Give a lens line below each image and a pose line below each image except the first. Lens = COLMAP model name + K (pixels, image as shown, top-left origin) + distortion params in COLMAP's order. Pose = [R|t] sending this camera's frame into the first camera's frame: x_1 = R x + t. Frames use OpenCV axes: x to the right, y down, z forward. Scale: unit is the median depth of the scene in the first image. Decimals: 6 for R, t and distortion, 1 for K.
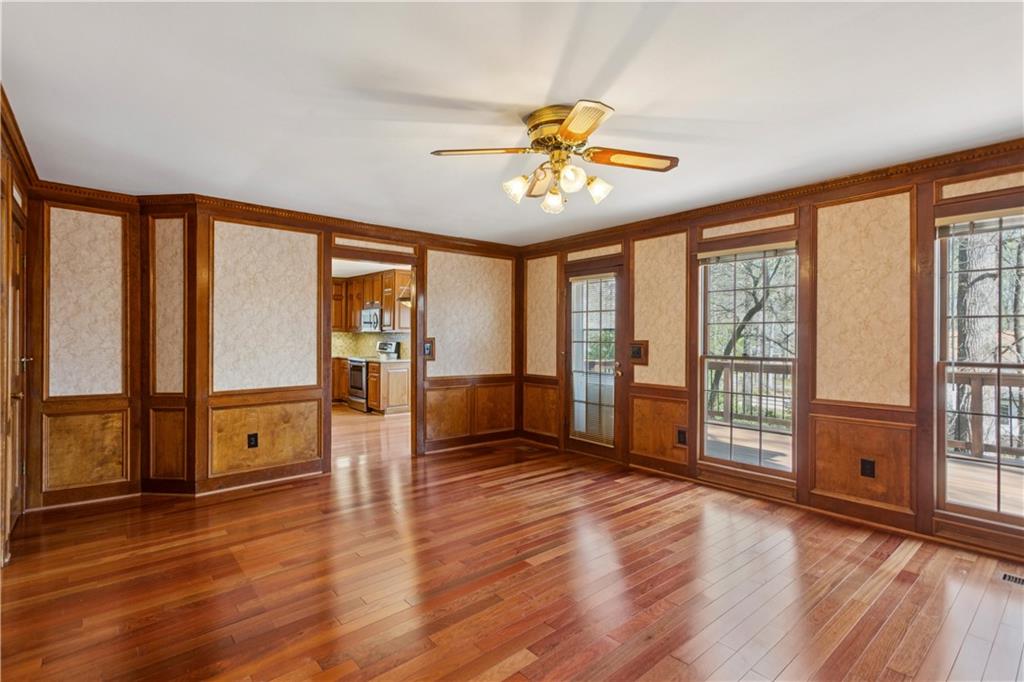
lens RADIAL K [[492.9, 0, 511.7], [0, 492.9, 340.3], [0, 0, 1]] dist [0.002829, 0.000389]
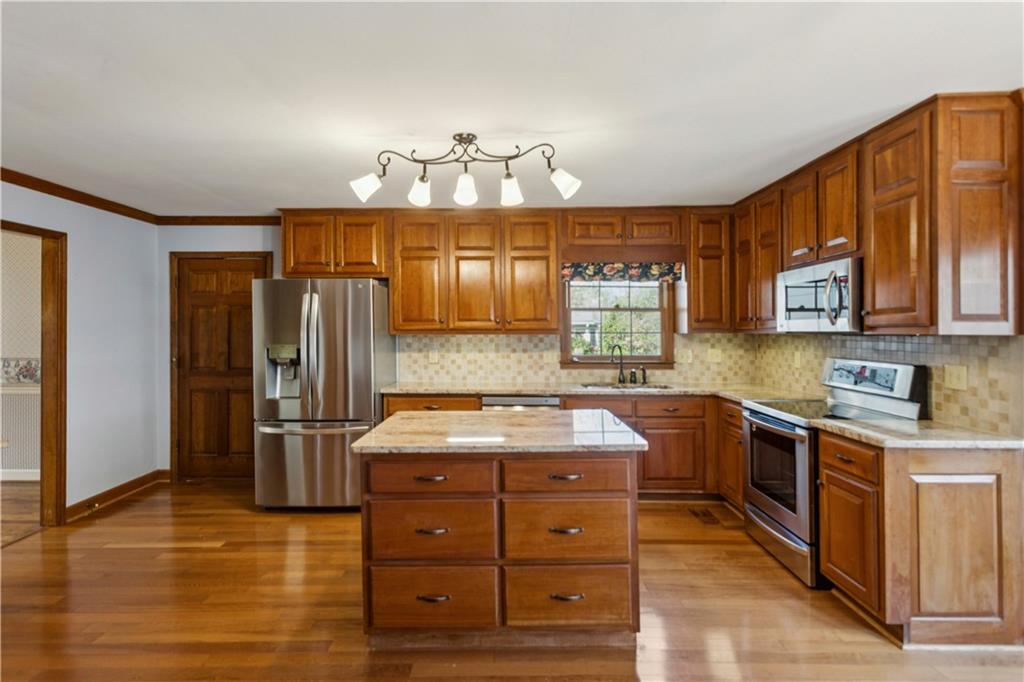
lens RADIAL K [[492.9, 0, 513.3], [0, 492.9, 335.4], [0, 0, 1]] dist [0.002829, 0.000389]
pose [[0.757714, -0.020877, -0.652252, -0.226153], [0.020729, 0.999754, -0.007919, -0.017090], [0.652257, -0.007521, 0.757961, 0.621786]]
